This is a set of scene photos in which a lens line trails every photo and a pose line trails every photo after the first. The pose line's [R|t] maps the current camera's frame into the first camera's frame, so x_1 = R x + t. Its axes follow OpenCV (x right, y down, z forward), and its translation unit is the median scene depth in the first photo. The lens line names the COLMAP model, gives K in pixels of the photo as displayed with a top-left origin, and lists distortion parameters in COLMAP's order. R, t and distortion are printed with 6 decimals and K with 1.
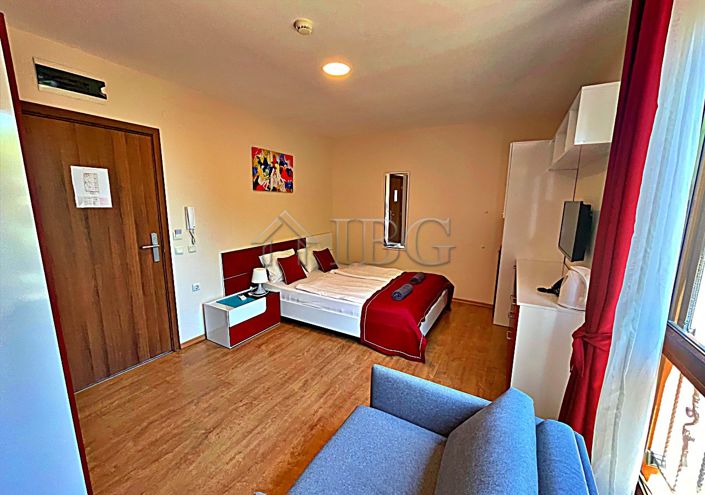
lens RADIAL K [[284.3, 0, 352.1], [0, 284.3, 249.6], [0, 0, 1]] dist [-0.001703, 0.000209]
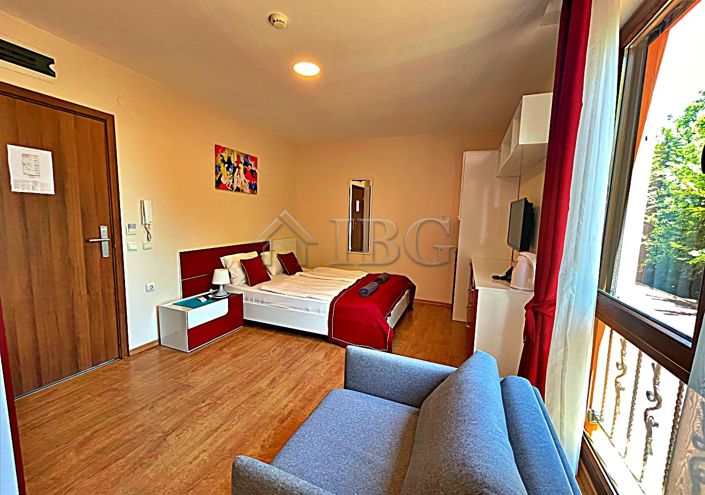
lens RADIAL K [[285.2, 0, 351.7], [0, 285.2, 249.0], [0, 0, 1]] dist [0.001825, 0.000242]
pose [[0.990266, 0.001218, 0.139181, -0.028092], [0.006534, 0.998453, -0.055222, 0.063053], [-0.139032, 0.055594, 0.988726, -0.016449]]
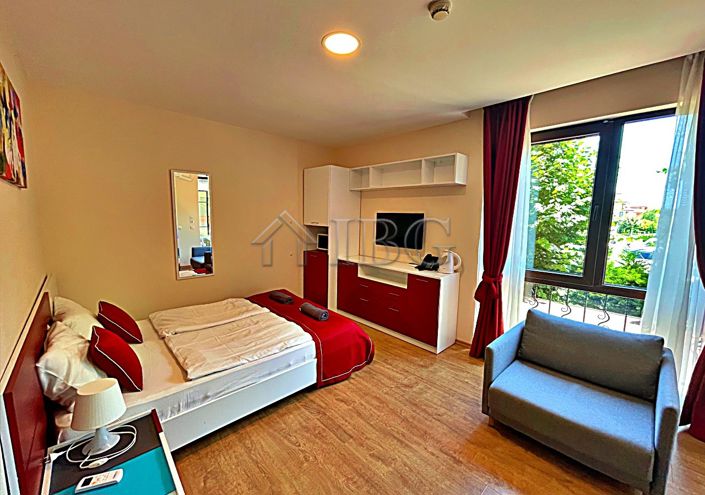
lens RADIAL K [[284.3, 0, 352.1], [0, 284.3, 249.6], [0, 0, 1]] dist [-0.001703, 0.000209]
pose [[0.289284, -0.120723, 0.949600, -0.654264], [0.150018, 0.985475, 0.079582, -0.105962], [-0.945415, 0.119435, 0.303193, 0.616075]]
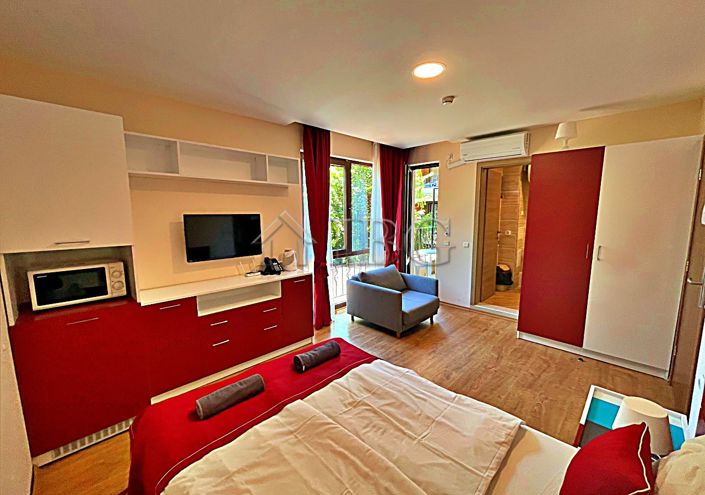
lens RADIAL K [[285.2, 0, 351.7], [0, 285.2, 249.0], [0, 0, 1]] dist [0.001825, 0.000242]
pose [[-0.964668, -0.037755, 0.260749, -0.058217], [0.041875, 0.955128, 0.293218, -0.284758], [-0.260119, 0.293777, -0.919801, 1.583197]]
